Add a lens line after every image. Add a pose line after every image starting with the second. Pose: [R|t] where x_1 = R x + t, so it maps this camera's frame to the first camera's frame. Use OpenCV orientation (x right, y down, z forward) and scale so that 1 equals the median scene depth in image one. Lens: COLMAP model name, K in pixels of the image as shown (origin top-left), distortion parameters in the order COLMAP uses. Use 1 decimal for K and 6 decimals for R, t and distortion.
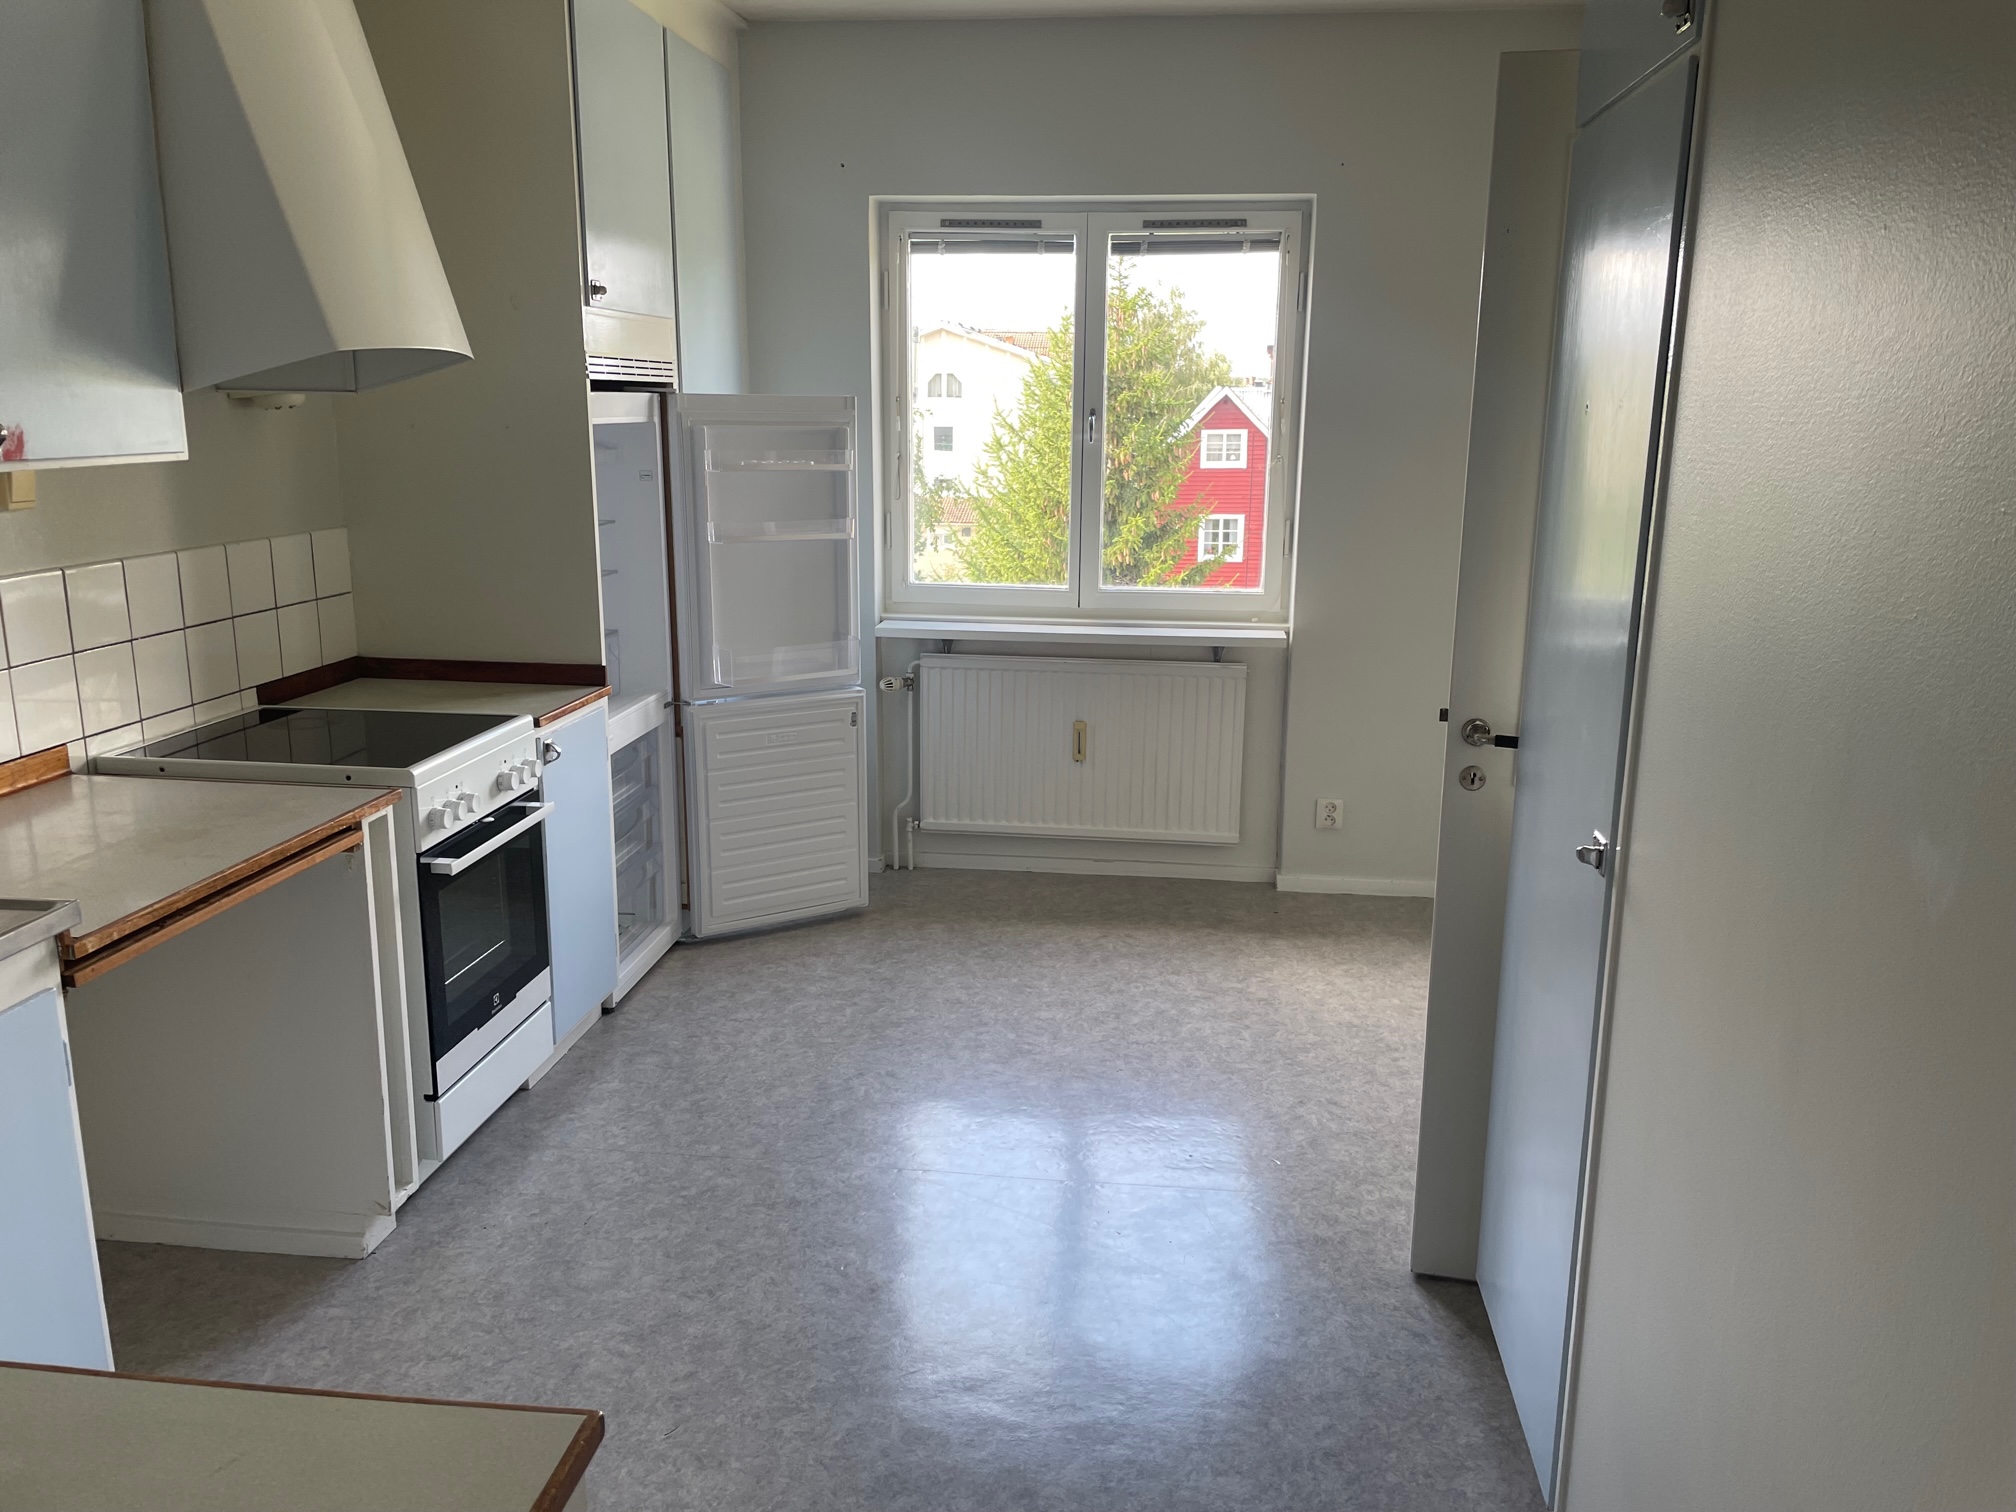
lens RADIAL K [[1486.8, 0, 1016.5], [0, 1486.8, 768.4], [0, 0, 1]] dist [0.060140, -0.086930]
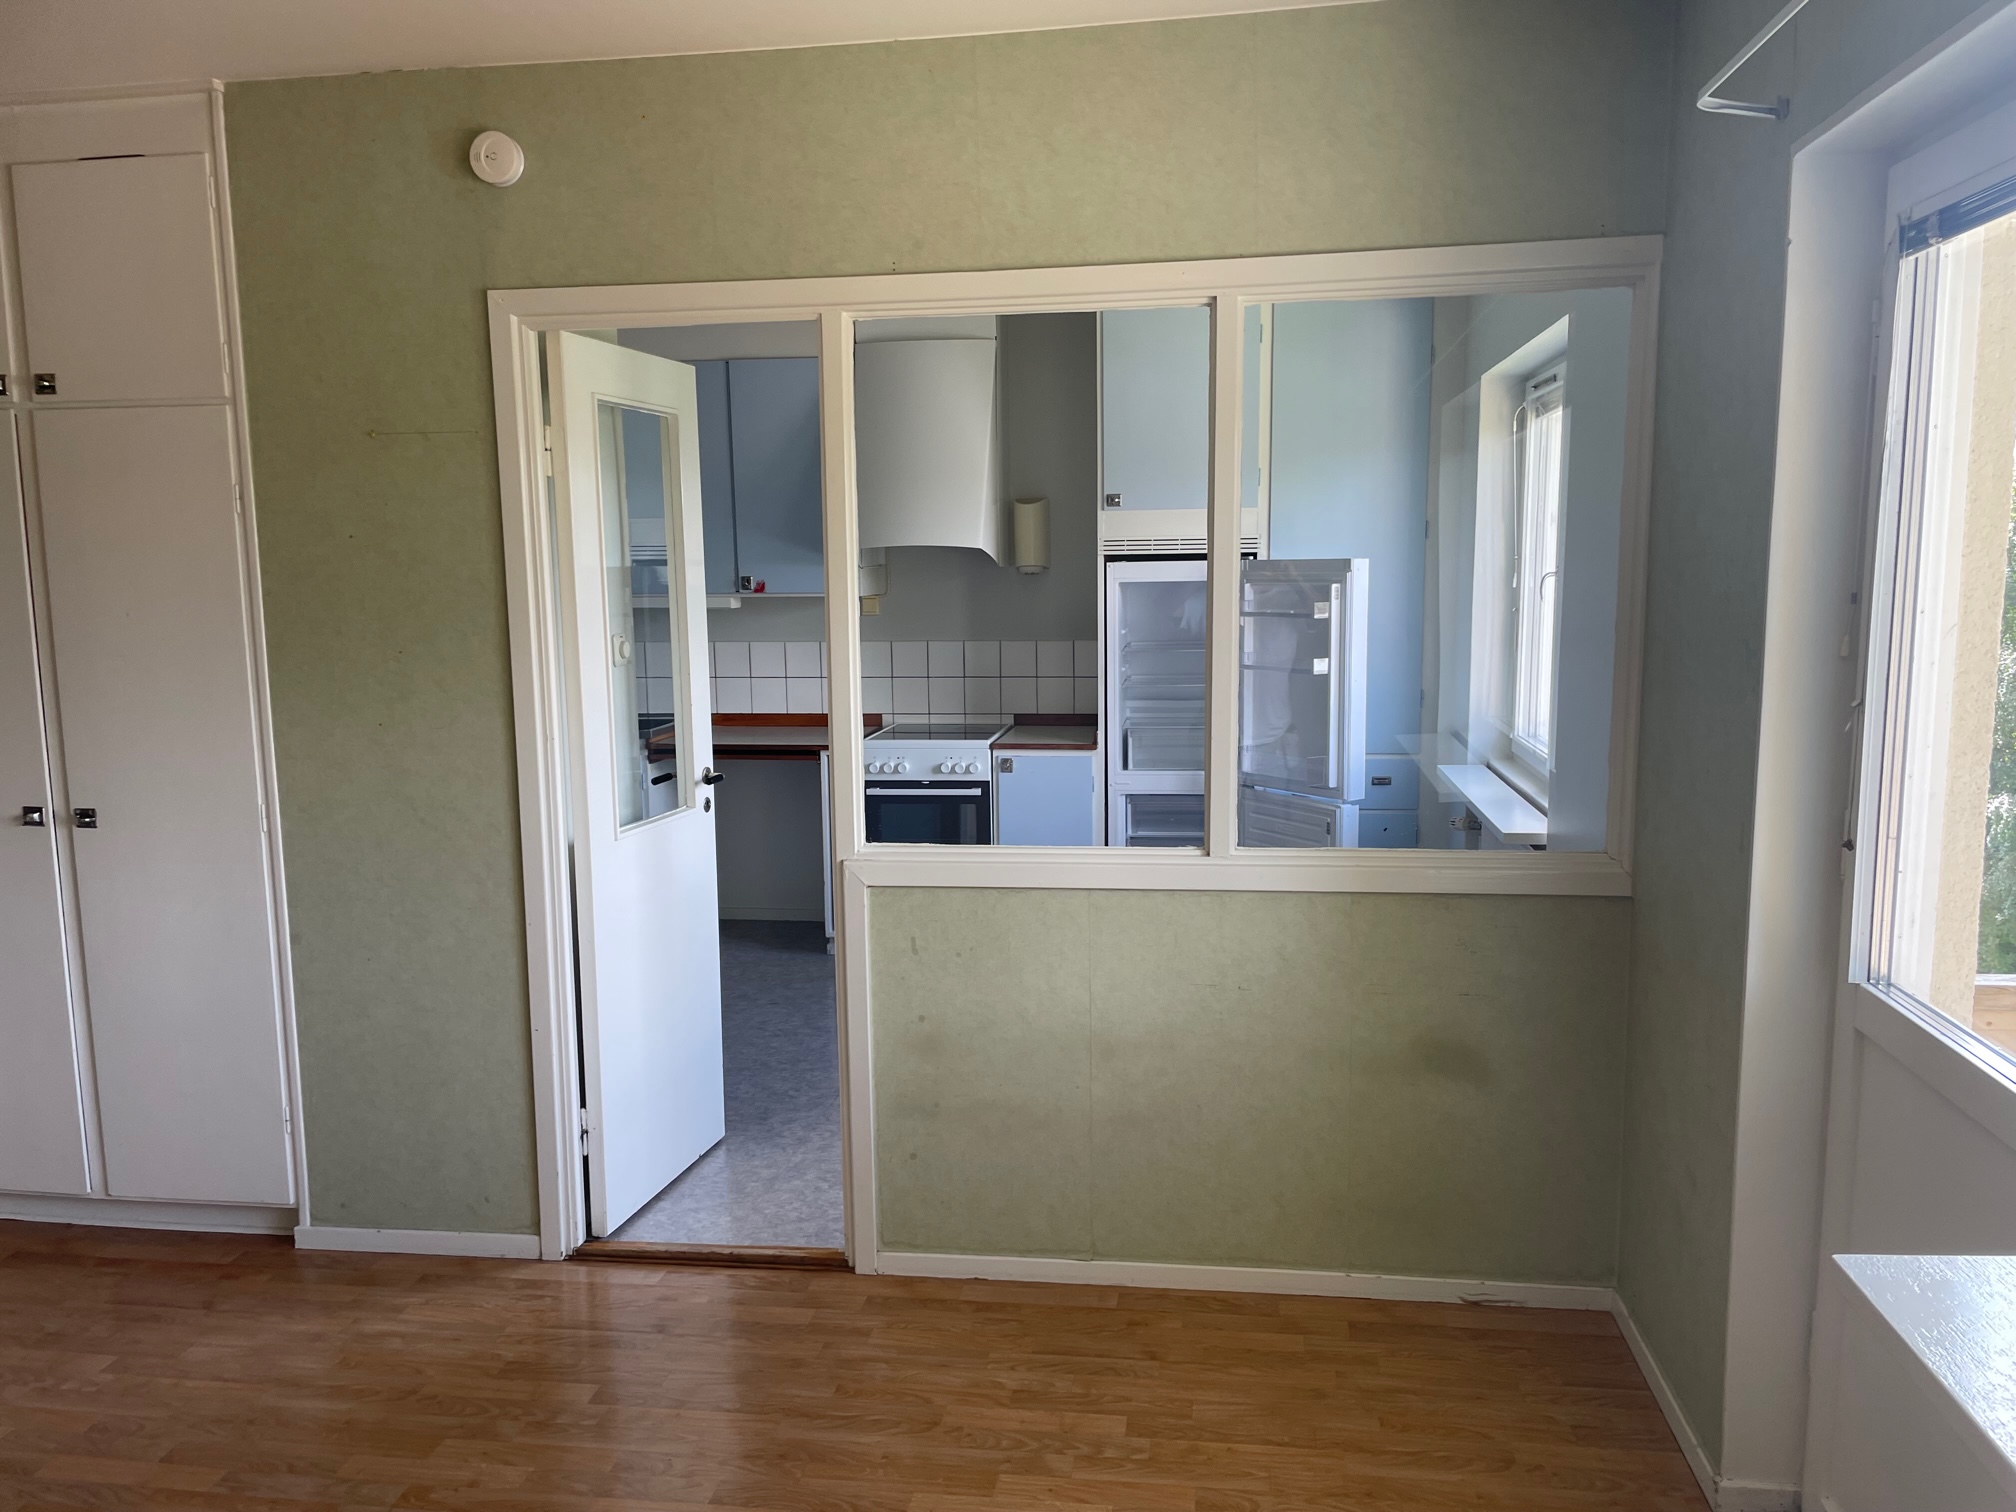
lens RADIAL K [[1486.8, 0, 1019.5], [0, 1486.8, 769.3], [0, 0, 1]] dist [0.060140, -0.086930]
pose [[0.000276, 0.128377, -0.991725, 0.092543], [-0.227548, 0.965718, 0.124947, -0.014864], [0.973767, 0.225630, 0.029479, 0.062945]]
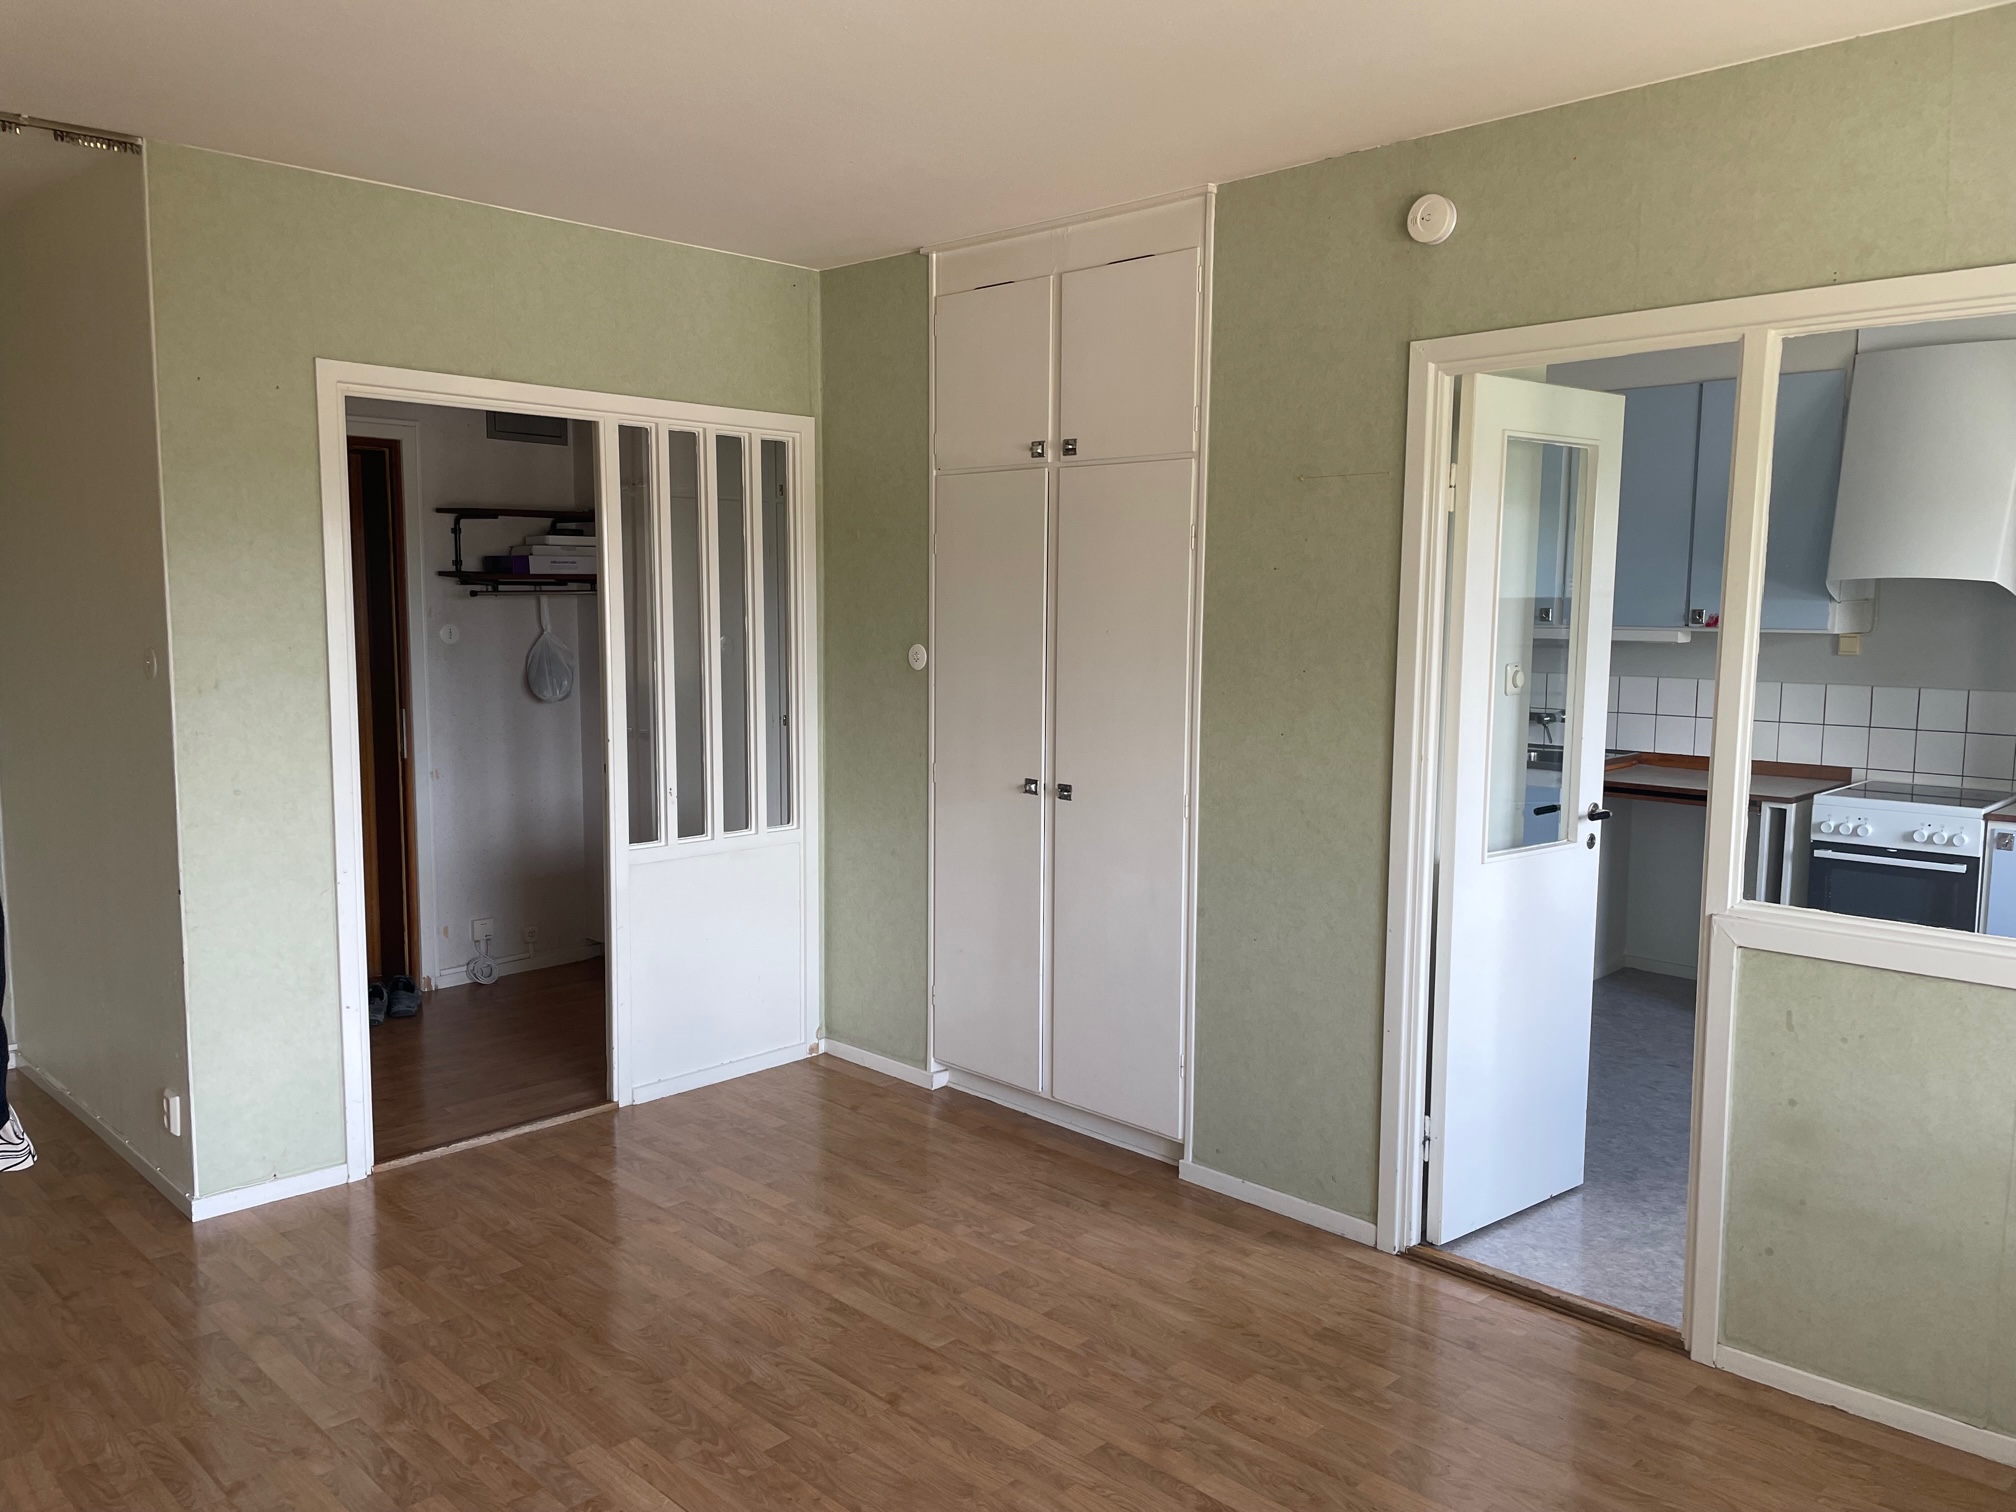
lens RADIAL K [[1486.8, 0, 1000.6], [0, 1486.8, 764.4], [0, 0, 1]] dist [0.060140, -0.086930]
pose [[-0.608577, 0.077299, -0.789720, 0.094000], [-0.200848, 0.947828, 0.247553, -0.016195], [0.767655, 0.309269, -0.561301, 0.068146]]
